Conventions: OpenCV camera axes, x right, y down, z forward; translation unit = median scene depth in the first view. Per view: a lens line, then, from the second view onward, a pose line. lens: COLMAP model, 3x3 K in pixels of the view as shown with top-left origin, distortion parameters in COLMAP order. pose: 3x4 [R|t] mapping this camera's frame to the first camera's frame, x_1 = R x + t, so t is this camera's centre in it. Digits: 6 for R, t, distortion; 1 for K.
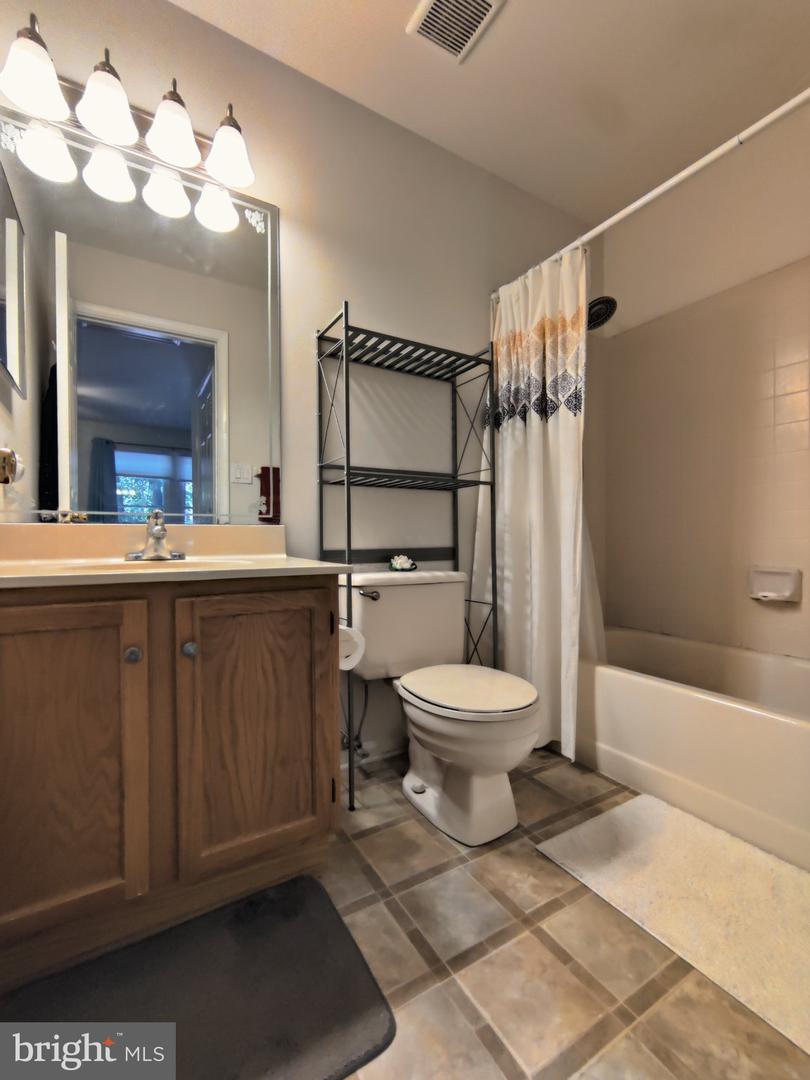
lens RADIAL K [[467.2, 0, 406.8], [0, 467.2, 536.6], [0, 0, 1]] dist [0.003376, -0.000184]
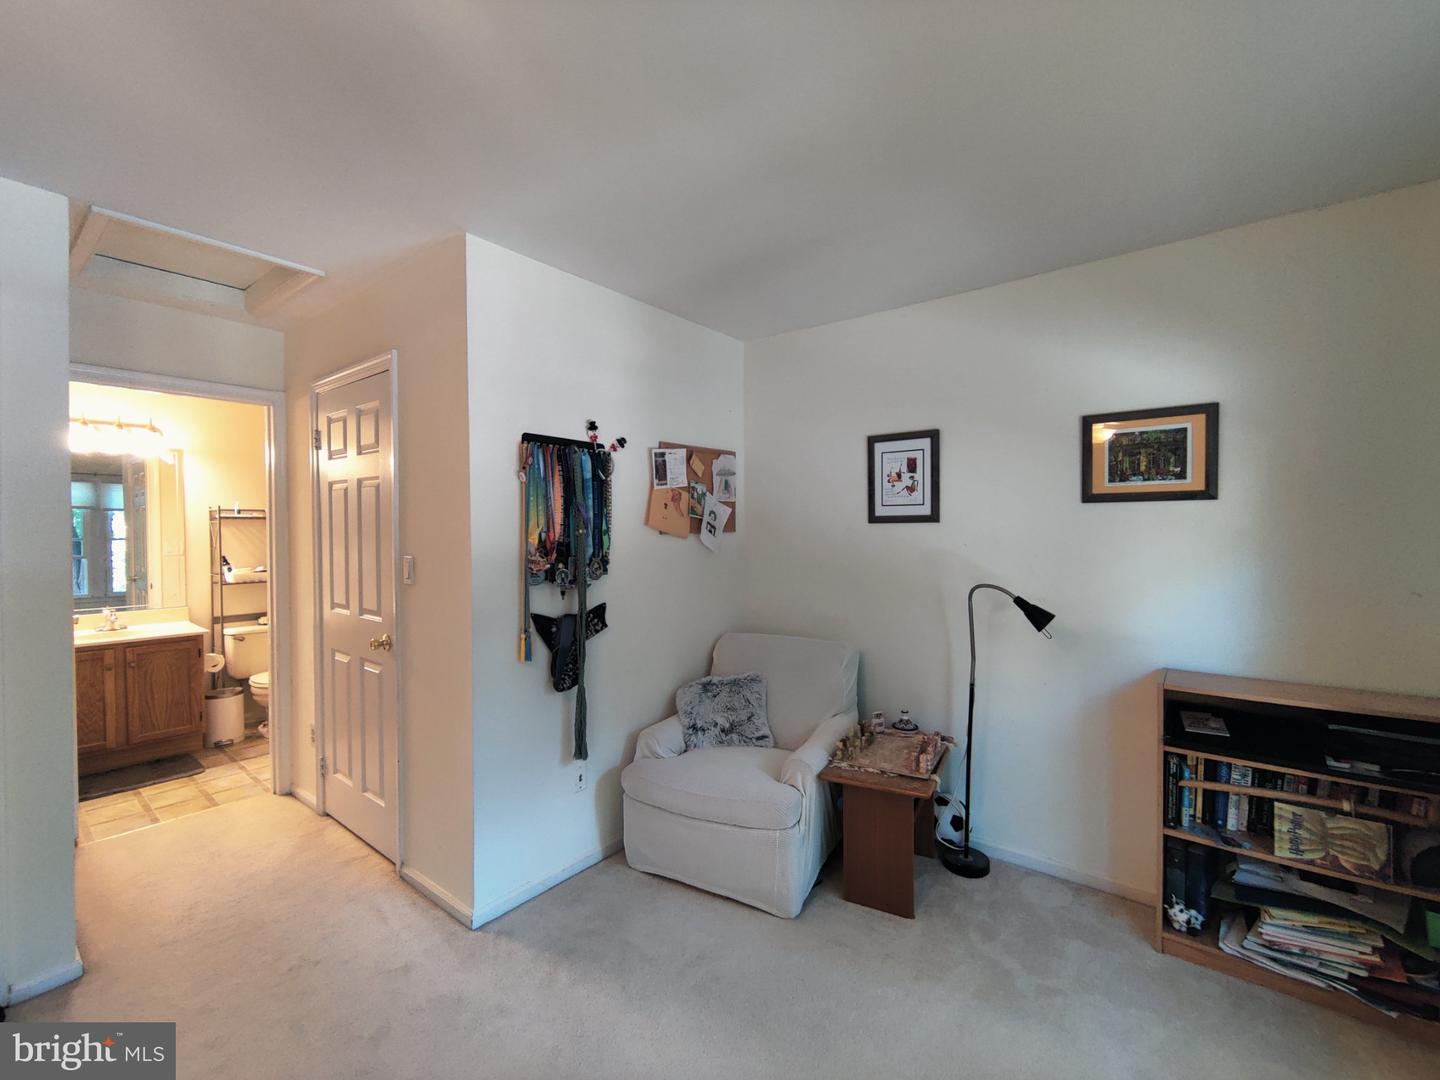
lens RADIAL K [[622.9, 0, 722.1], [0, 622.9, 538.3], [0, 0, 1]] dist [0.003376, -0.000184]
pose [[0.943496, -0.006203, 0.331325, 1.509183], [0.000604, 0.999855, 0.017000, -0.540349], [-0.331383, -0.015839, 0.943364, -3.404213]]
